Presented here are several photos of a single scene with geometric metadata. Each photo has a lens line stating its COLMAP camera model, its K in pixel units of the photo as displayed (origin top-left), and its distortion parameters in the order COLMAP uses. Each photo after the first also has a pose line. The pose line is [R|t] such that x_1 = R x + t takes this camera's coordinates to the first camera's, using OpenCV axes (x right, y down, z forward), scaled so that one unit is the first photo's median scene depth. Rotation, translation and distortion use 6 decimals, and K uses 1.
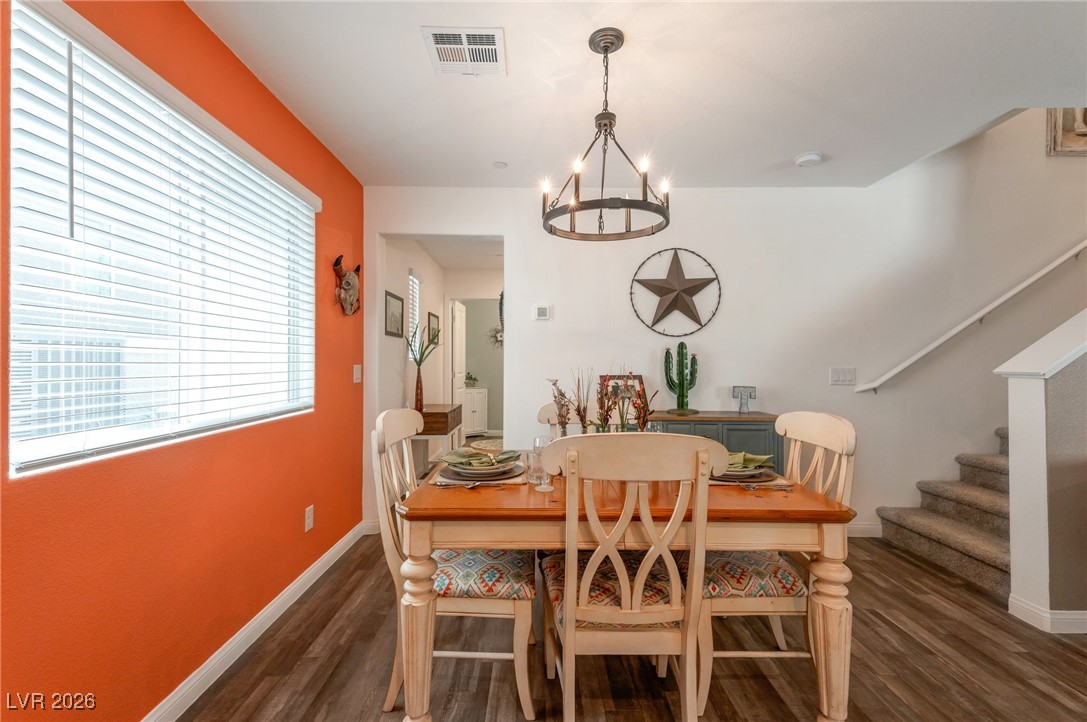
lens RADIAL K [[477.6, 0, 534.4], [0, 477.6, 362.3], [0, 0, 1]] dist [0.004756, -0.000311]
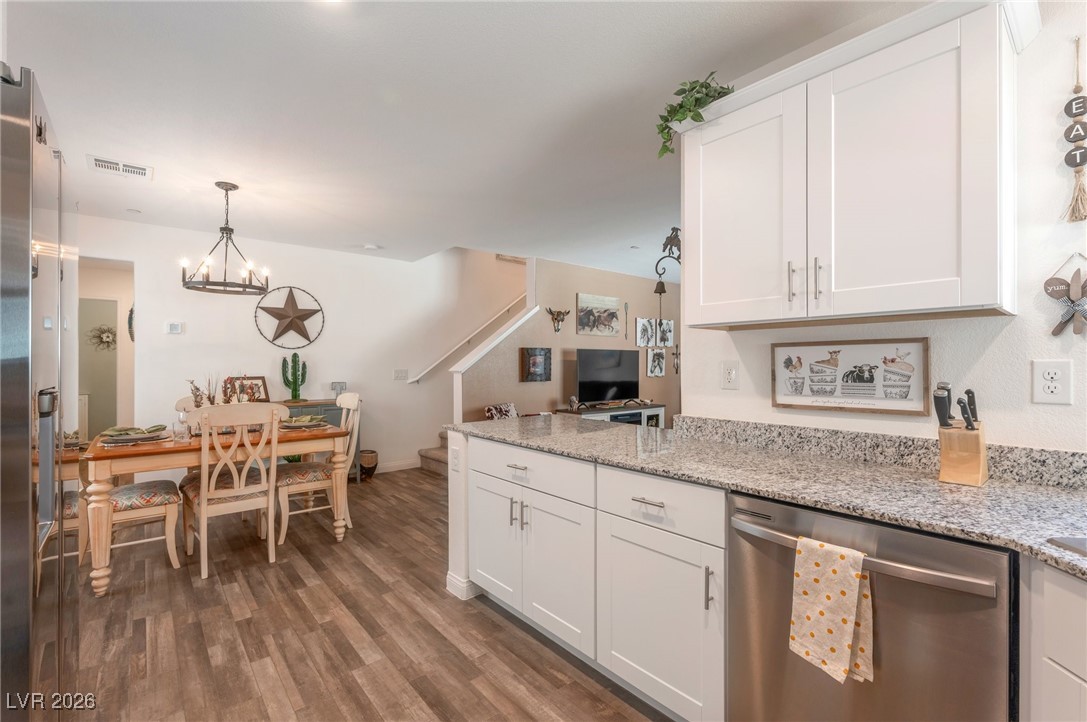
lens RADIAL K [[485.5, 0, 536.4], [0, 485.5, 360.6], [0, 0, 1]] dist [-0.003957, -0.000313]
pose [[0.776710, -0.003594, 0.629848, -0.051996], [0.005676, 0.999983, -0.001294, -0.013529], [-0.629833, 0.004580, 0.776717, -0.633864]]
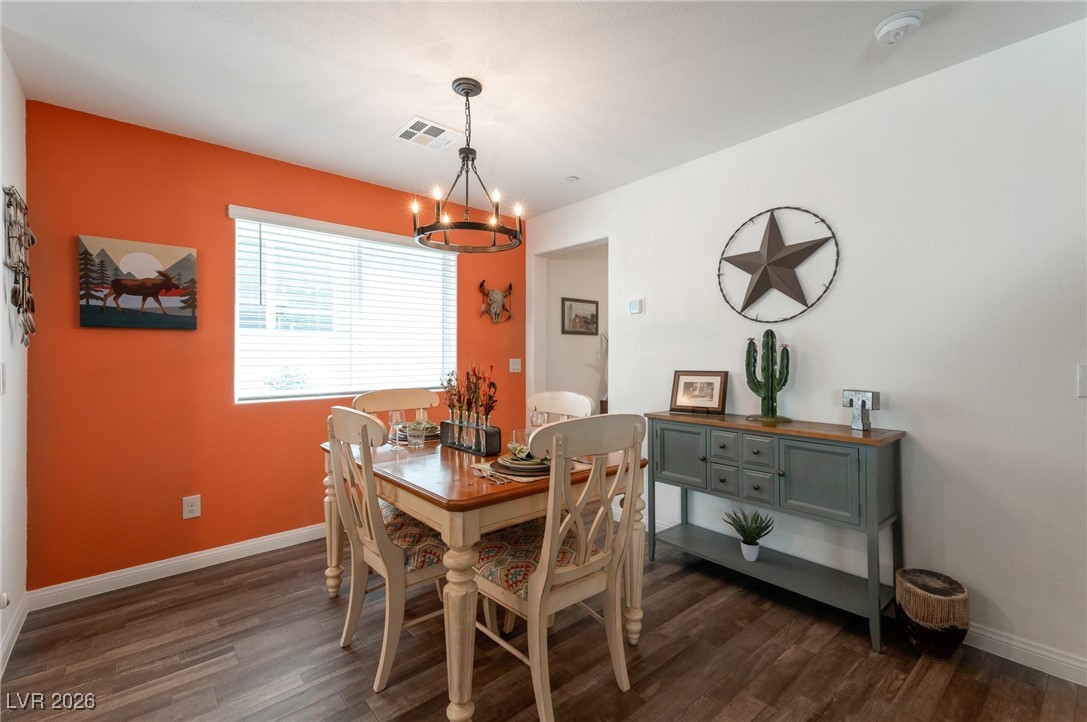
lens RADIAL K [[477.6, 0, 533.6], [0, 477.6, 358.7], [0, 0, 1]] dist [0.004756, -0.000311]
pose [[0.639328, -0.001430, -0.768933, 0.697202], [0.003414, 0.999994, 0.000979, 0.003002], [0.768927, -0.003251, 0.639328, 0.215572]]
